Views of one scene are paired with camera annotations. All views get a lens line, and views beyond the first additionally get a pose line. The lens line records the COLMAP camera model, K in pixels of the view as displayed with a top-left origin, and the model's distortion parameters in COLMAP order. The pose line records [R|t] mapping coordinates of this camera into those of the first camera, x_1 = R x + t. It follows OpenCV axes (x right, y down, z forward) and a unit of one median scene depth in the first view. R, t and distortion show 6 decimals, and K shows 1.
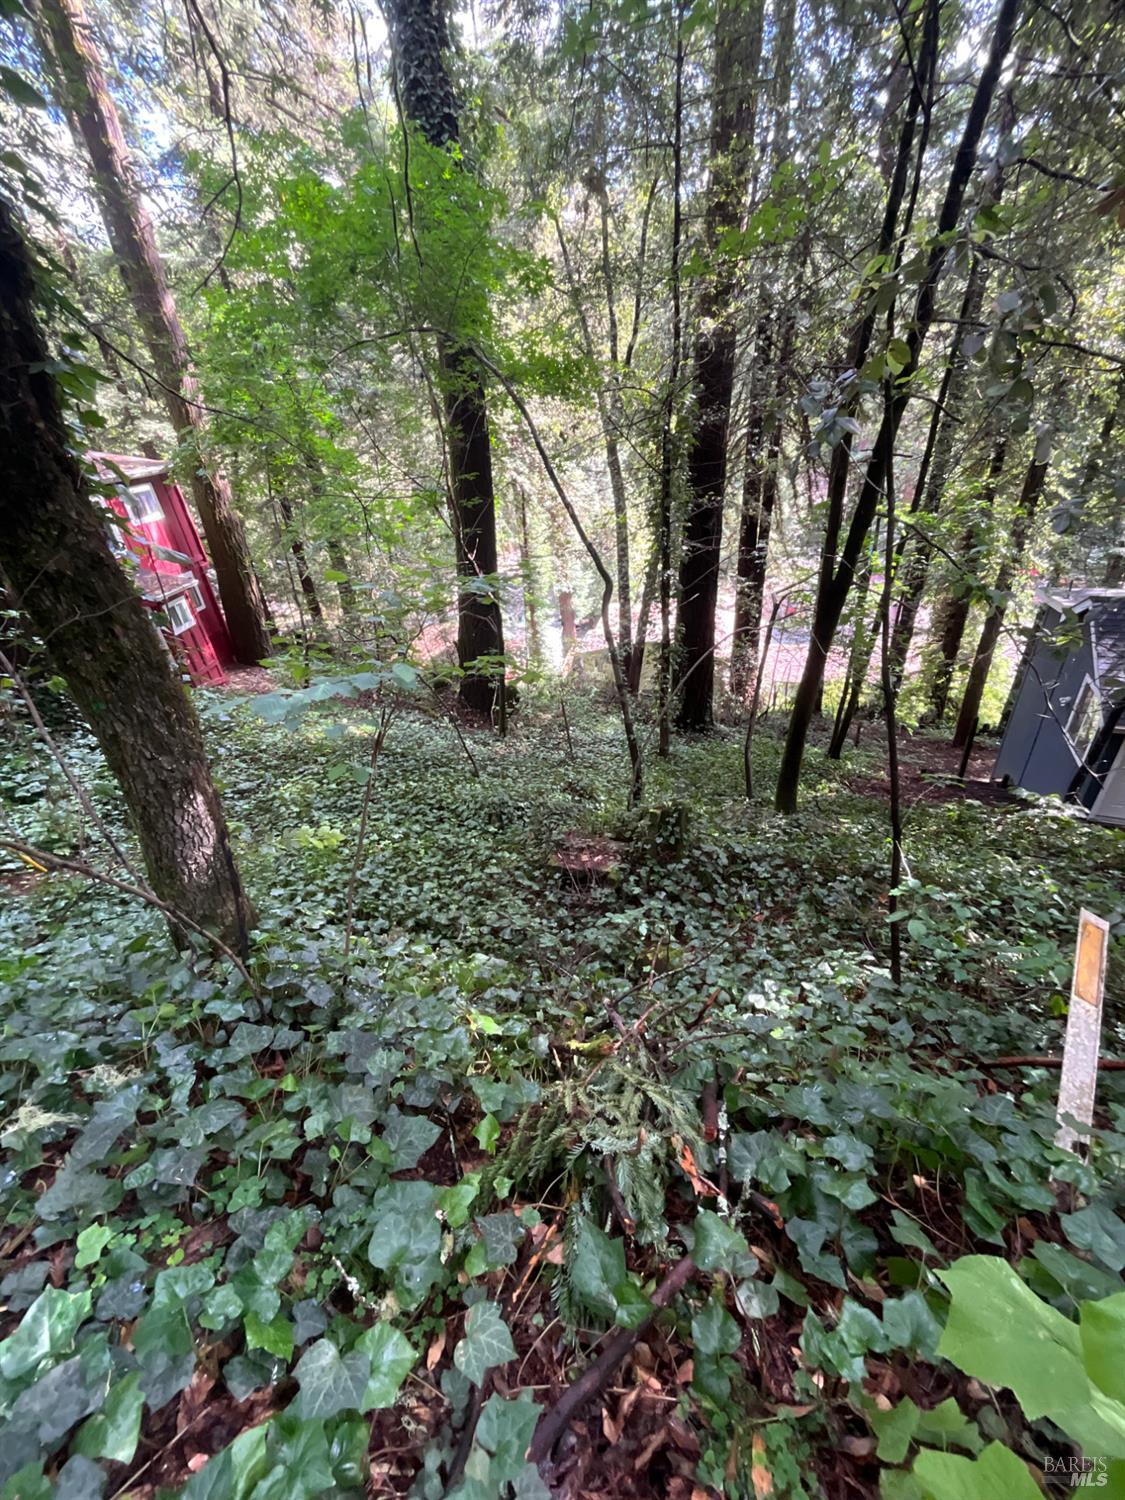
lens RADIAL K [[607.6, 0, 562.5], [0, 607.6, 750.0], [0, 0, 1]] dist [-0.014156, 0.005772]
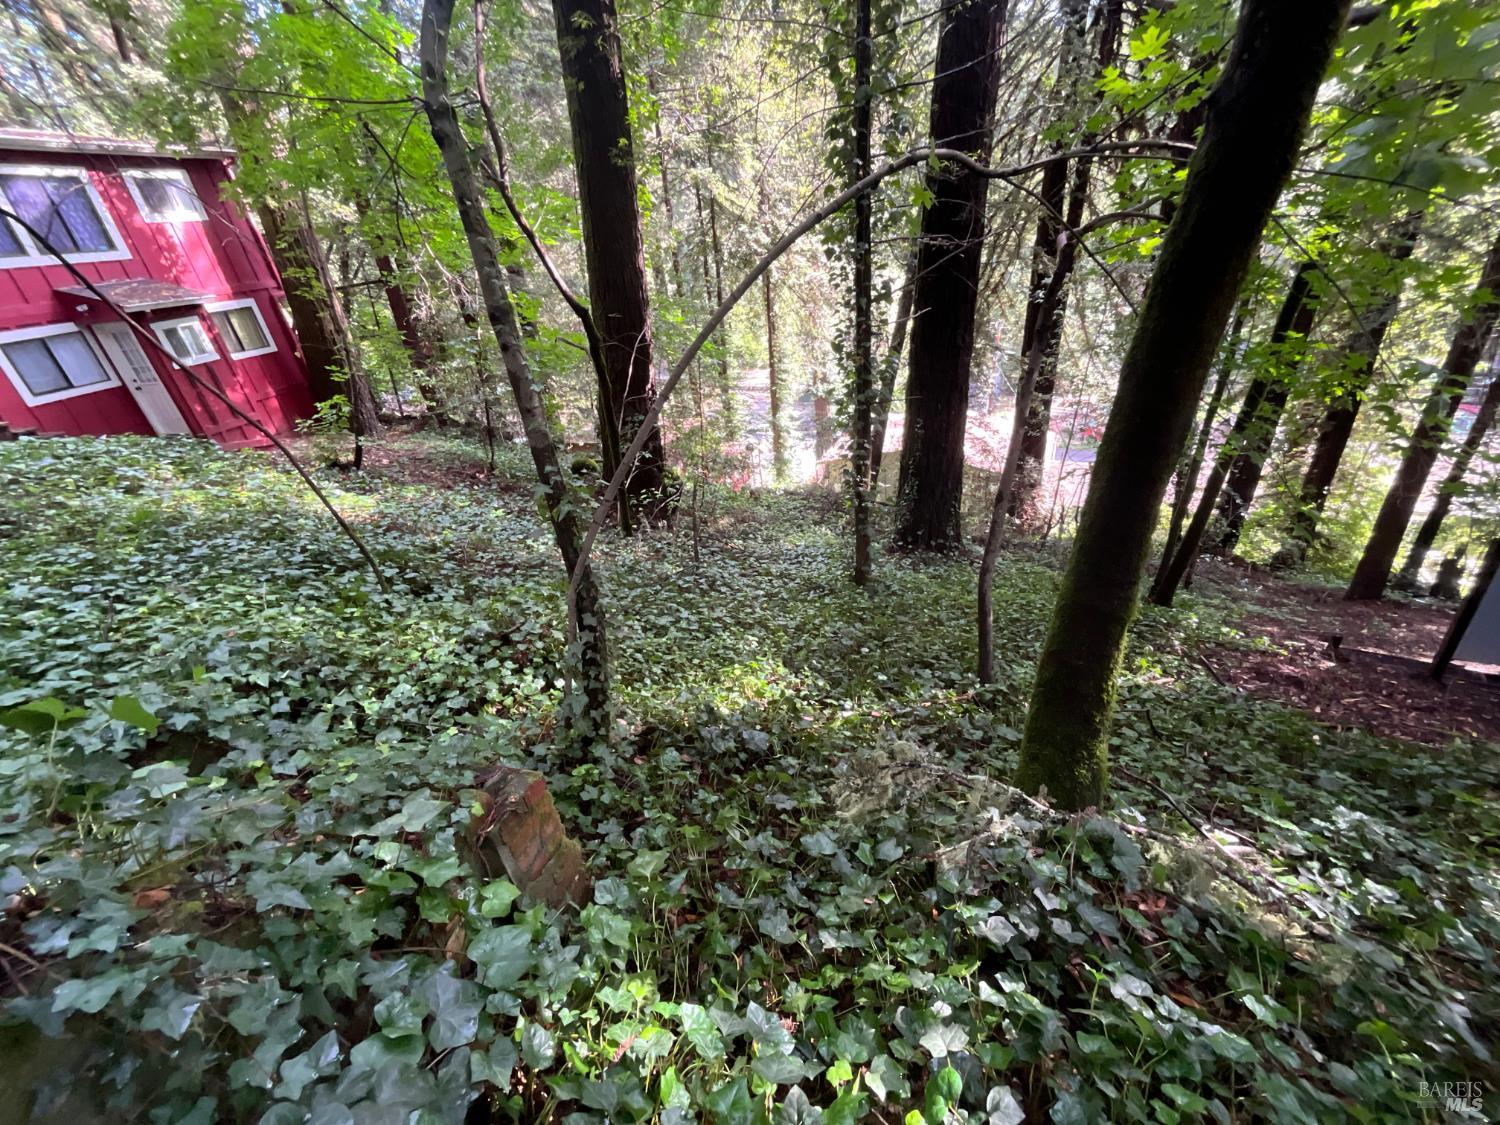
lens RADIAL K [[607.6, 0, 750.1], [0, 607.6, 566.6], [0, 0, 1]] dist [-0.014156, 0.005772]
pose [[0.989654, 0.061297, -0.129723, 0.075308], [-0.061932, 0.998080, -0.000864, -0.000600], [0.129421, 0.008889, 0.991550, 0.221418]]
